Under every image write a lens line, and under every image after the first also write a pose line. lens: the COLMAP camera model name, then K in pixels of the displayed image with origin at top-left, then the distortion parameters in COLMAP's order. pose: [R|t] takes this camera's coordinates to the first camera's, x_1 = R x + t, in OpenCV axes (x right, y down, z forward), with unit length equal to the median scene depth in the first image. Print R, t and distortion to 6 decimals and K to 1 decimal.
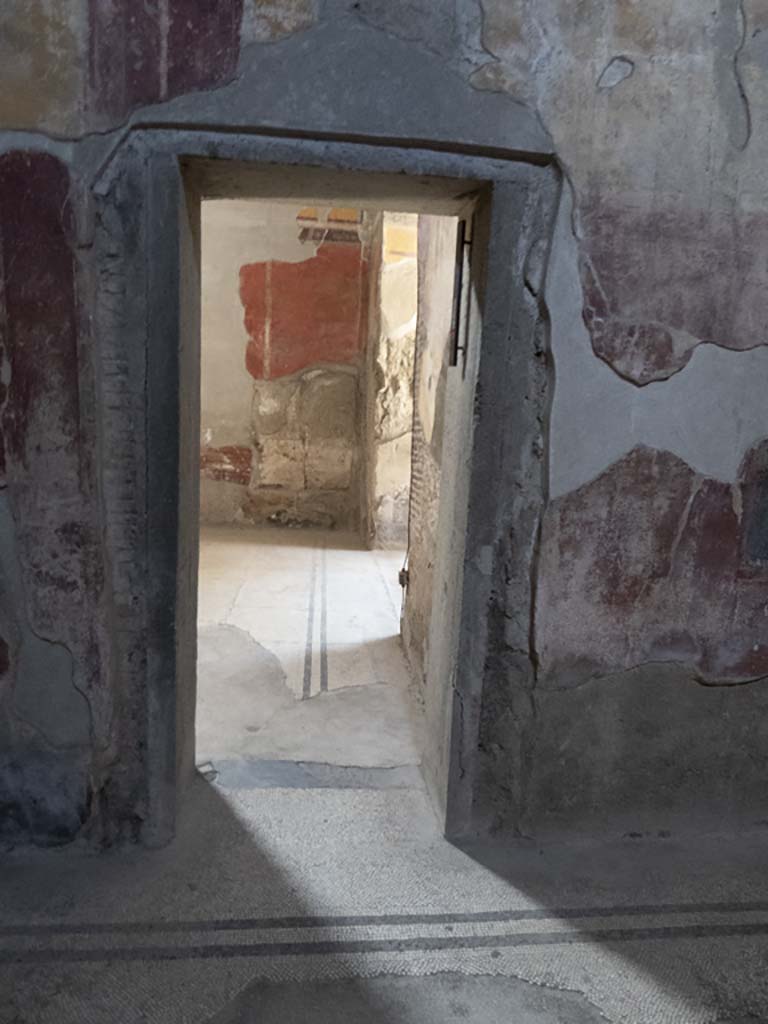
lens RADIAL K [[729.8, 0, 383.0], [0, 729.8, 511.6], [0, 0, 1]] dist [-0.055766, 0.042610]
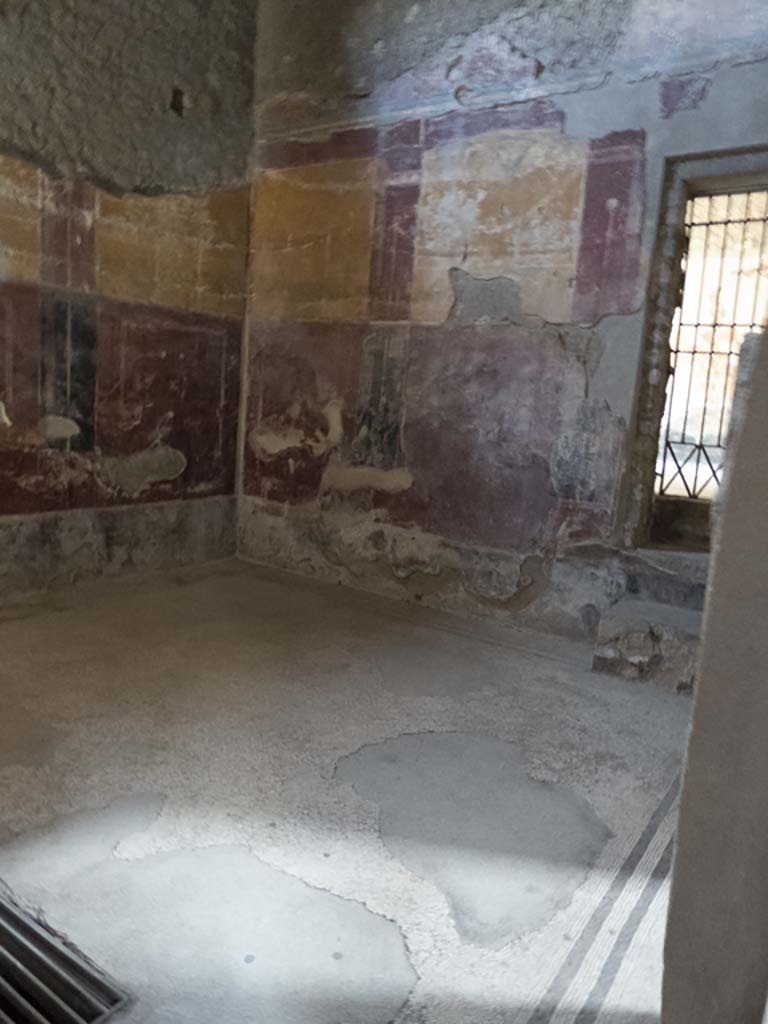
lens RADIAL K [[729.8, 0, 383.8], [0, 729.8, 511.1], [0, 0, 1]] dist [-0.055766, 0.042610]
pose [[-0.646167, 0.026097, -0.762749, 1.165000], [-0.219429, 0.950864, 0.218424, -0.185126], [0.730971, 0.308507, -0.608691, 1.267148]]
